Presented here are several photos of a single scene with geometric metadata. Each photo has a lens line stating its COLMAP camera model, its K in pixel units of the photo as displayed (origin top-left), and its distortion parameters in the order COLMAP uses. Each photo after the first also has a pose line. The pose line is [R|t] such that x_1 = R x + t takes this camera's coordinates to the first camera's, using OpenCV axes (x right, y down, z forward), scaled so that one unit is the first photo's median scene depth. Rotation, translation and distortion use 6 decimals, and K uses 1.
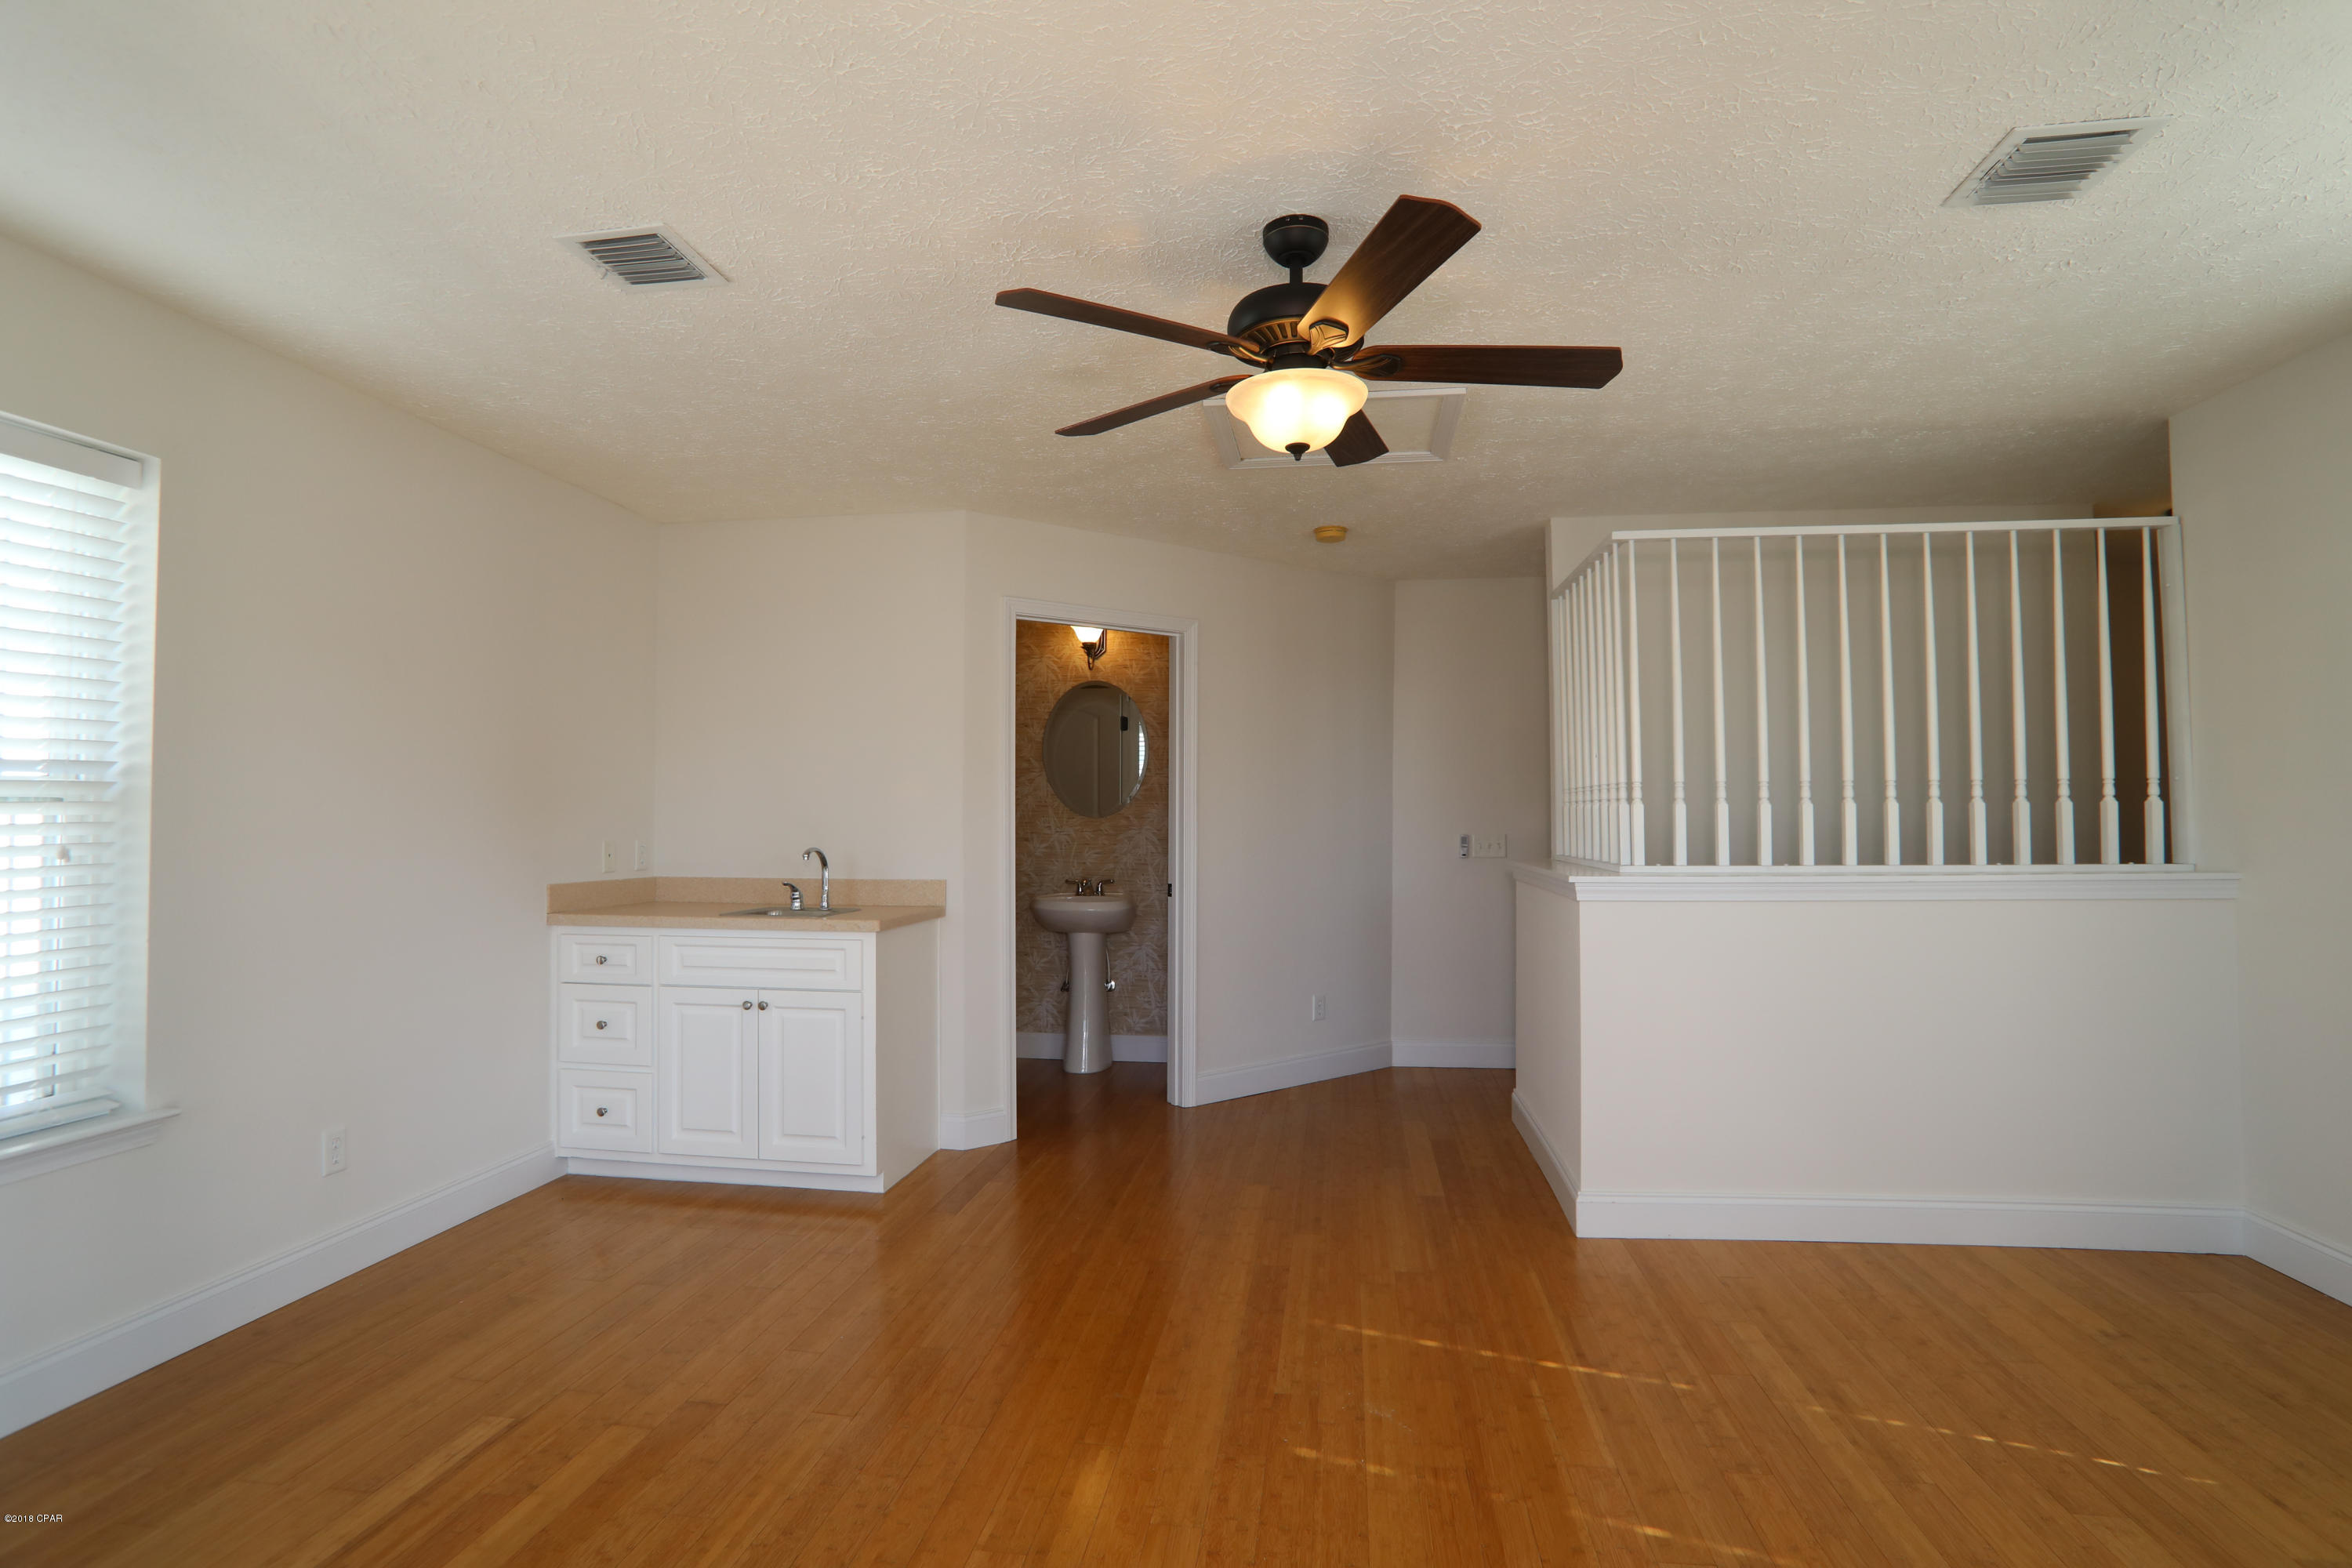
lens RADIAL K [[1146.8, 0, 1181.0], [0, 1146.8, 785.9], [0, 0, 1]] dist [-0.092774, 0.042256]
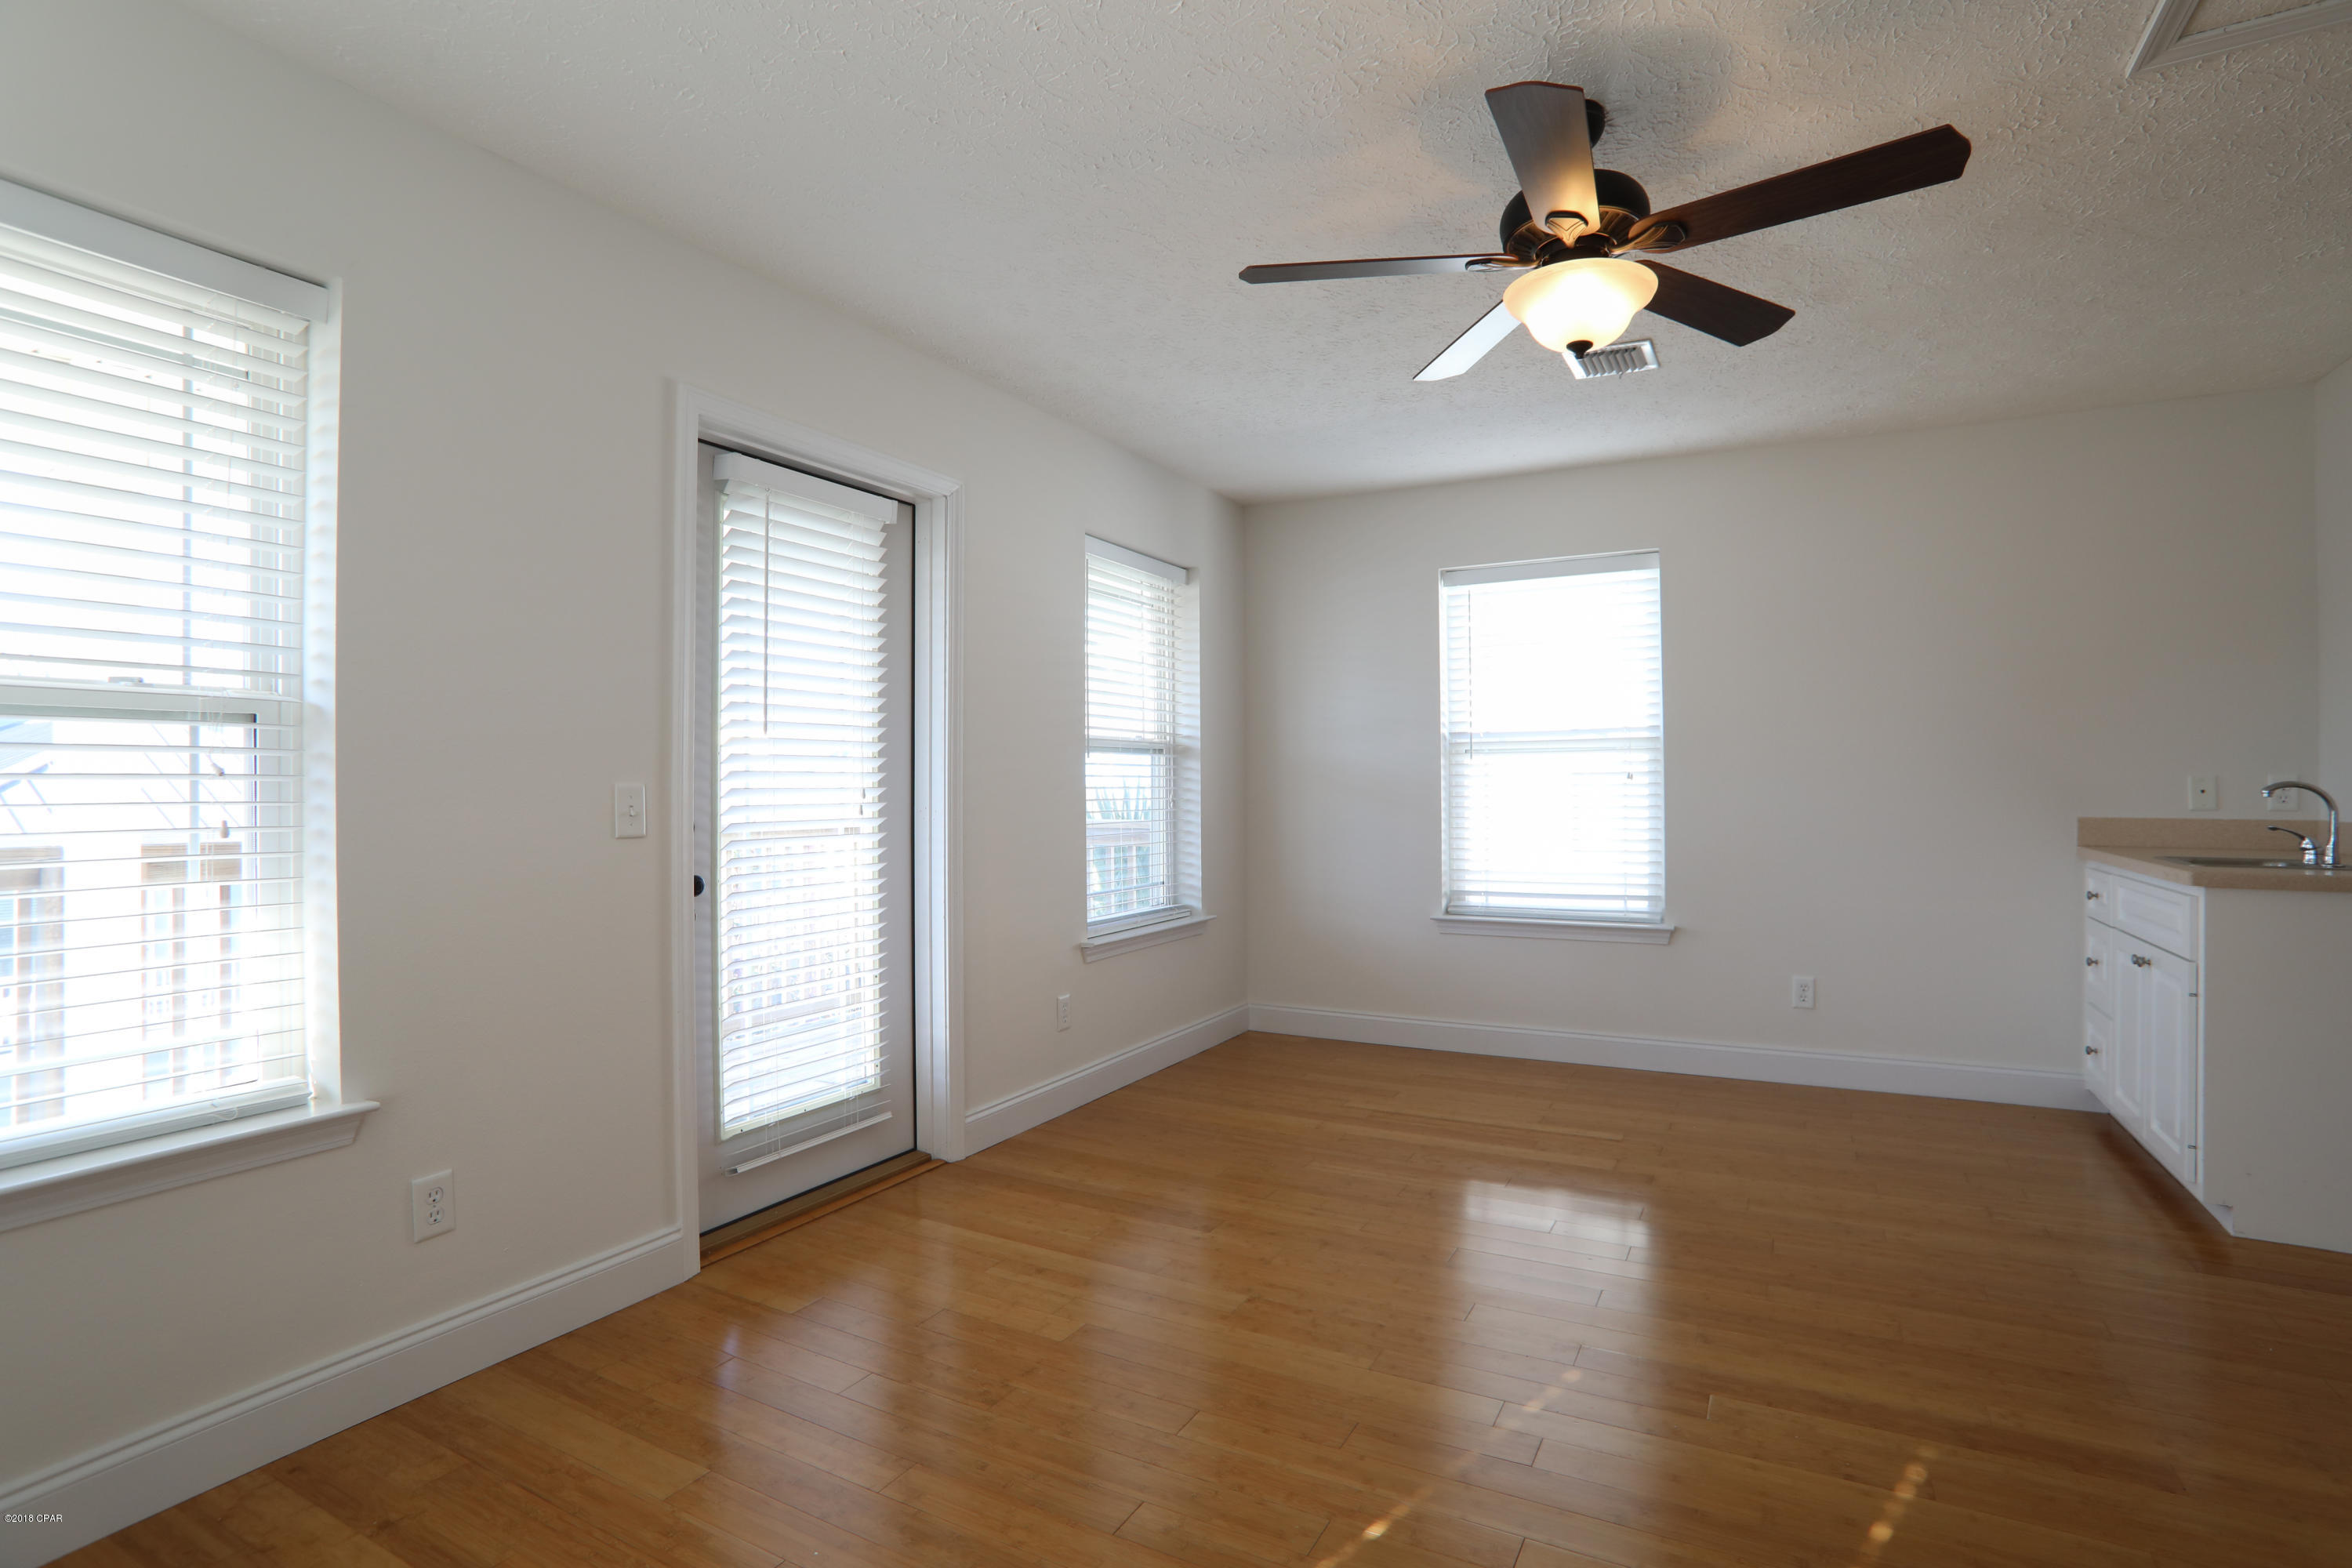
lens RADIAL K [[1146.8, 0, 1181.0], [0, 1146.8, 785.9], [0, 0, 1]] dist [-0.092774, 0.042256]
pose [[-0.353279, 0.005419, -0.935502, 0.985643], [0.029436, 0.999552, -0.005327, 0.061860], [0.935055, -0.029419, -0.353280, 0.897324]]
